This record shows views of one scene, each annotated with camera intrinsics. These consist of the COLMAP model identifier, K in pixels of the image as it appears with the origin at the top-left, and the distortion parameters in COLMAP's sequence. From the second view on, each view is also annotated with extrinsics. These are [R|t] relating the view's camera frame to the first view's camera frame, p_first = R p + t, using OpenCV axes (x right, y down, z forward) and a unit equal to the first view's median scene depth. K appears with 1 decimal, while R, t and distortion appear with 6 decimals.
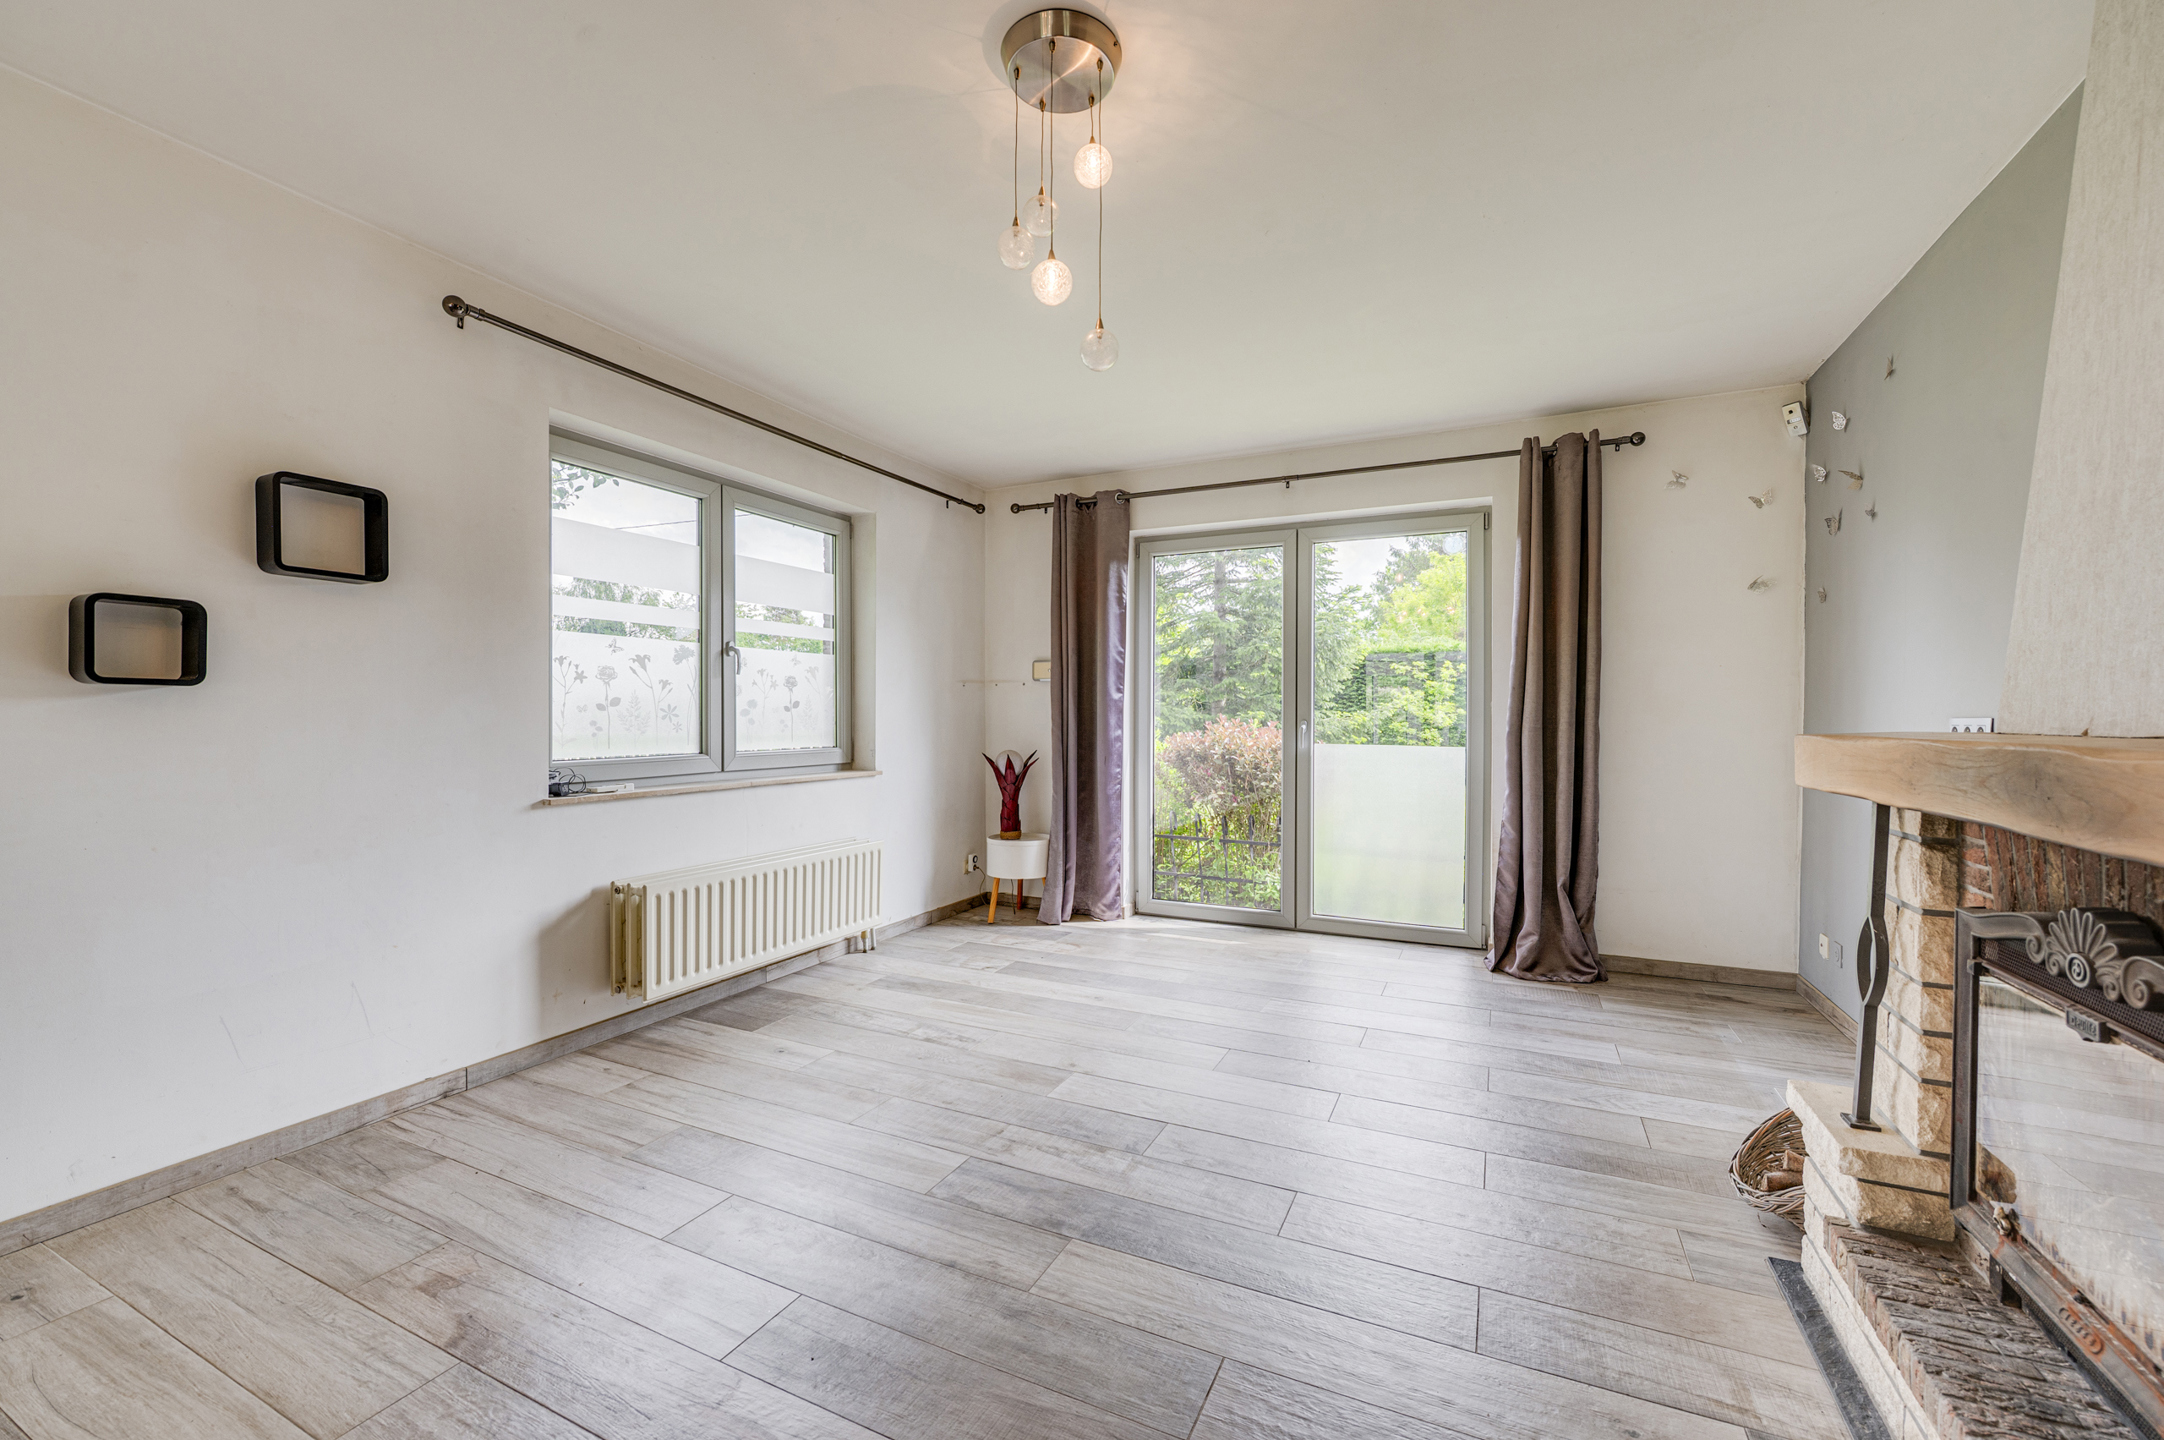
lens RADIAL K [[885.1, 0, 1082.0], [0, 885.1, 720.0], [0, 0, 1]] dist [0.010646, 0.000187]
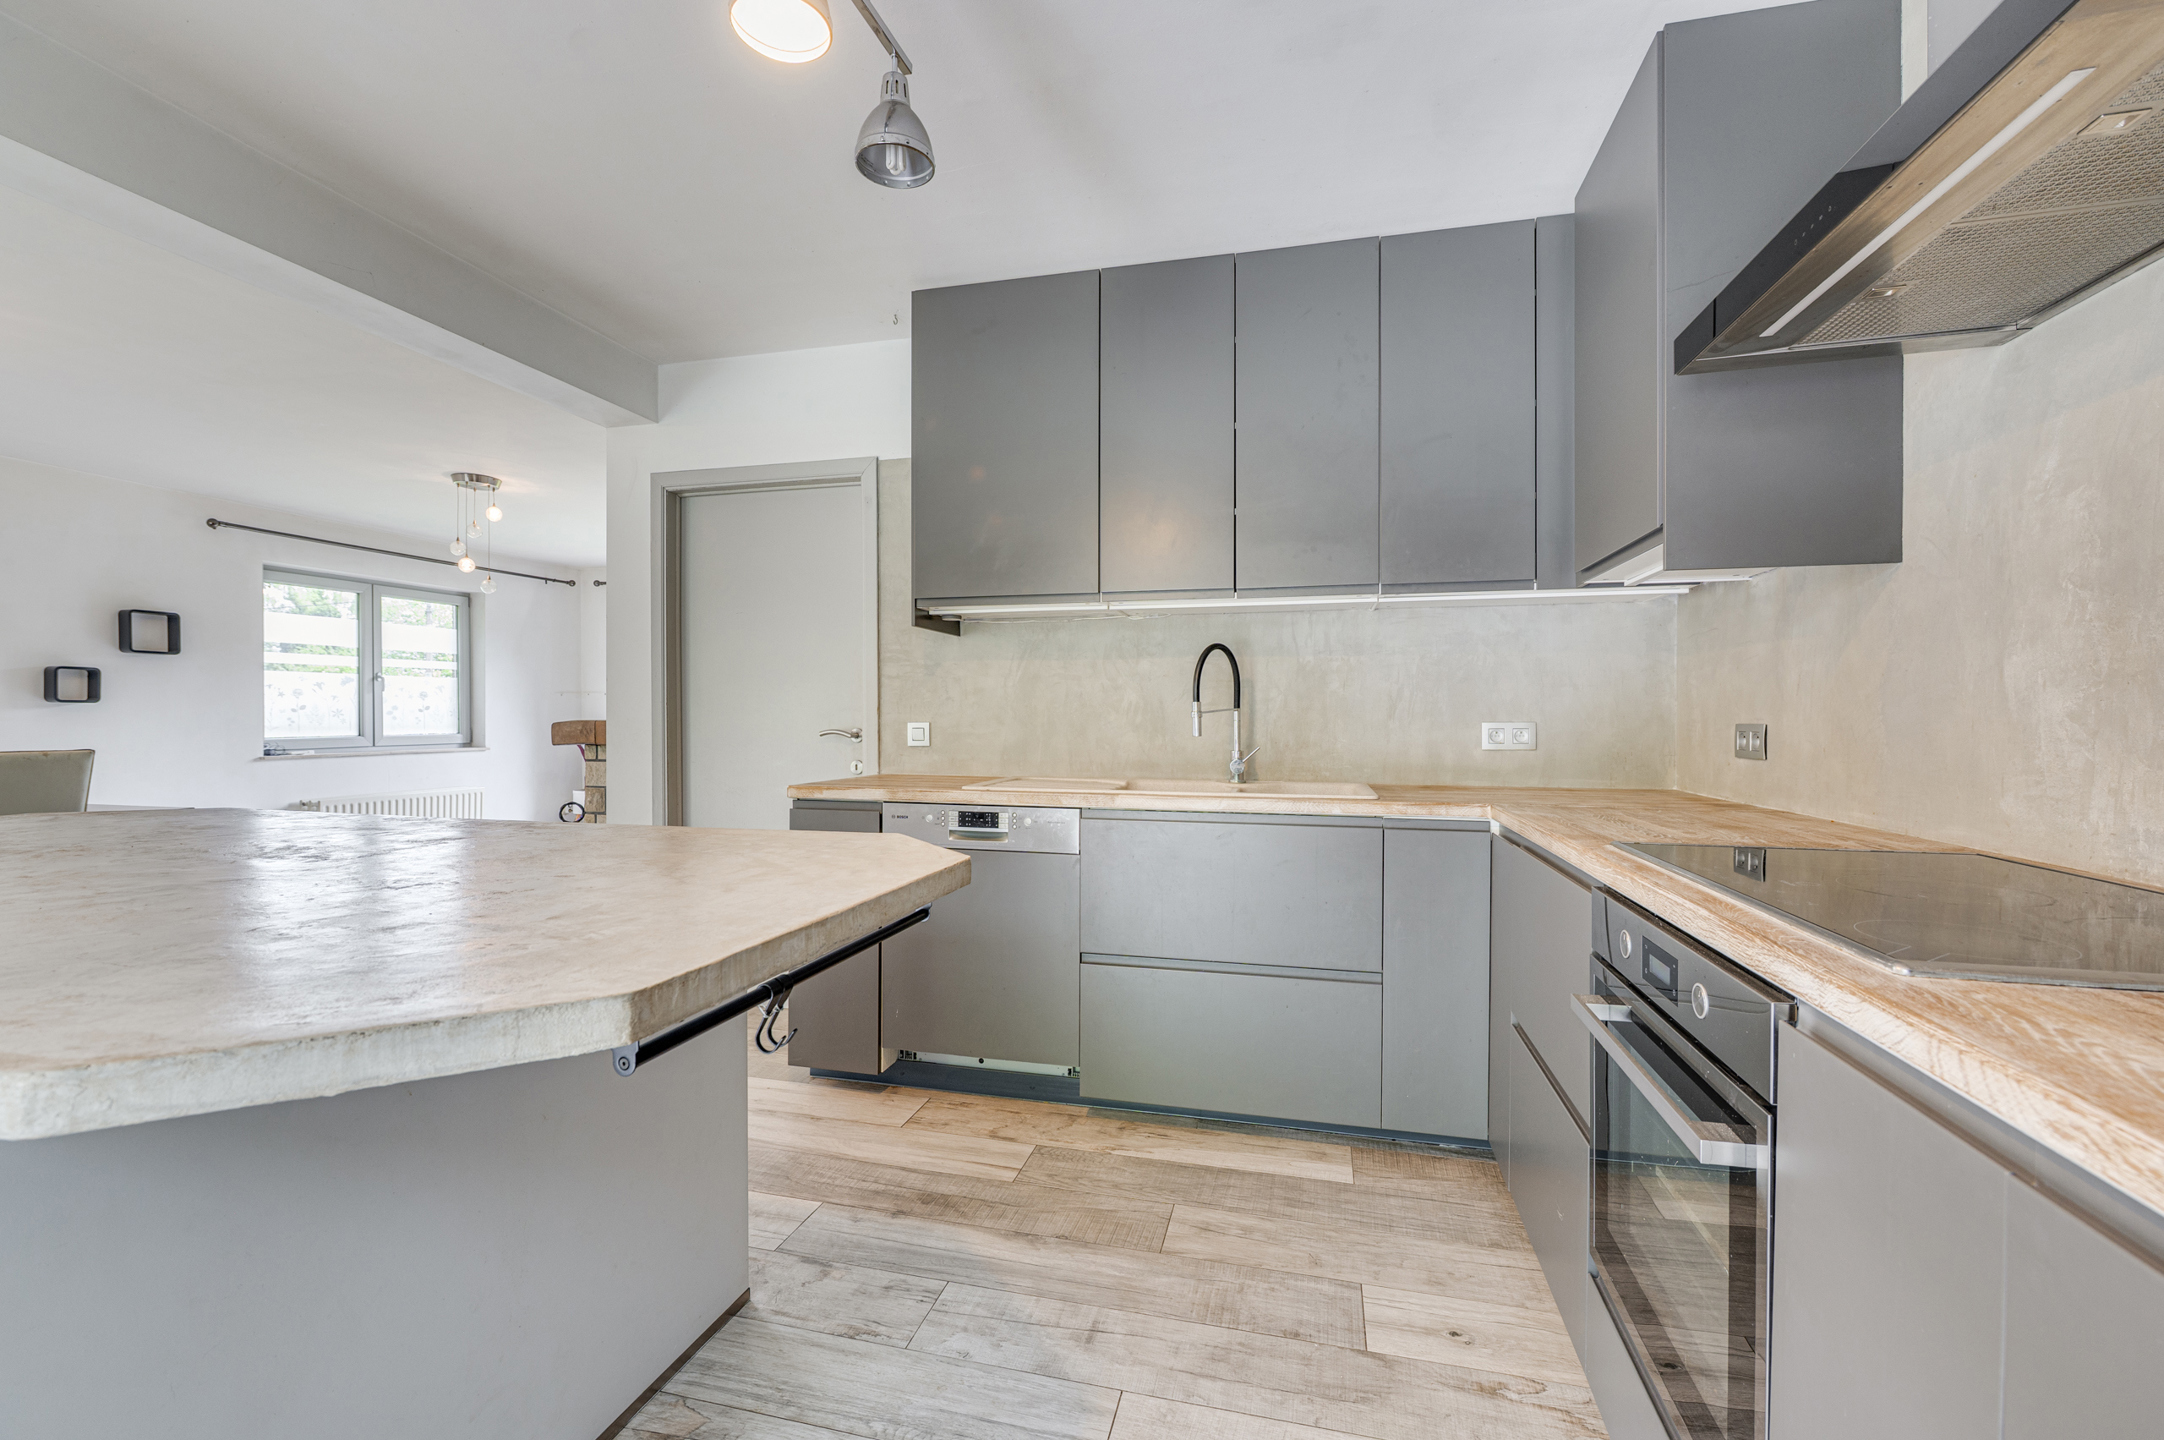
lens RADIAL K [[912.6, 0, 1079.1], [0, 912.6, 724.9], [0, 0, 1]] dist [-0.002097, -0.000122]
pose [[0.979728, -0.004101, 0.200292, 0.727577], [0.002395, 0.999959, 0.008757, 0.003740], [-0.200320, -0.008100, 0.979697, -1.271455]]
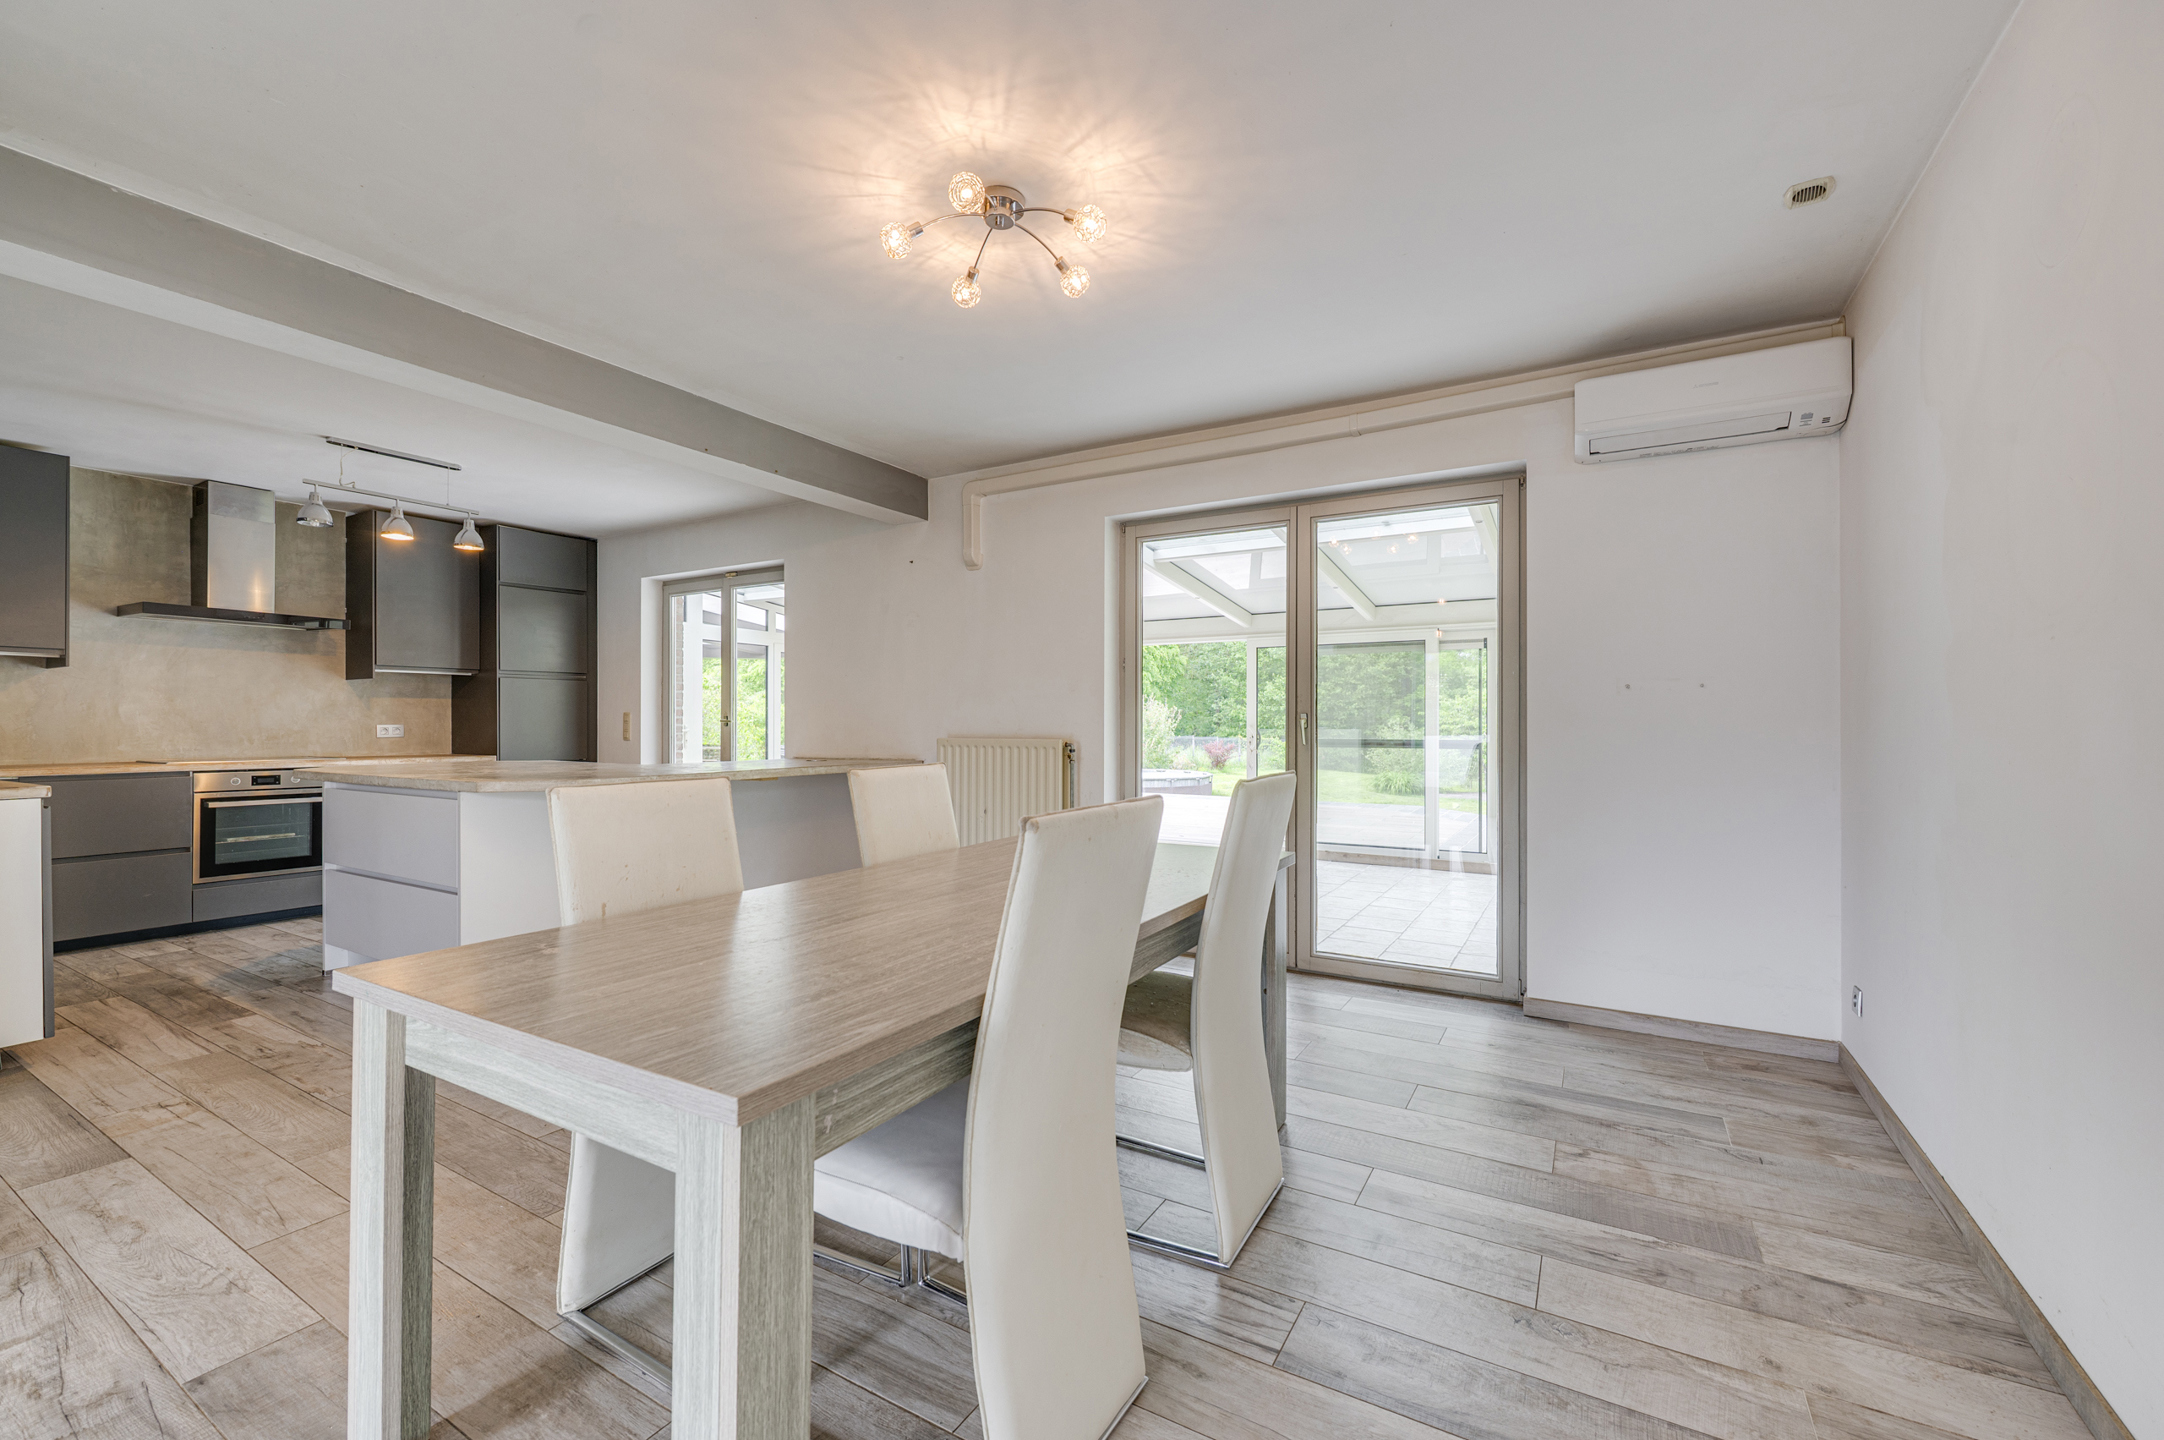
lens RADIAL K [[896.6, 0, 1076.2], [0, 896.6, 722.3], [0, 0, 1]] dist [-0.001724, -0.000166]
pose [[-0.995979, -0.000644, 0.089584, -0.514874], [-0.000352, 0.999995, 0.003272, -0.001820], [-0.089586, 0.003228, -0.995974, 0.451838]]
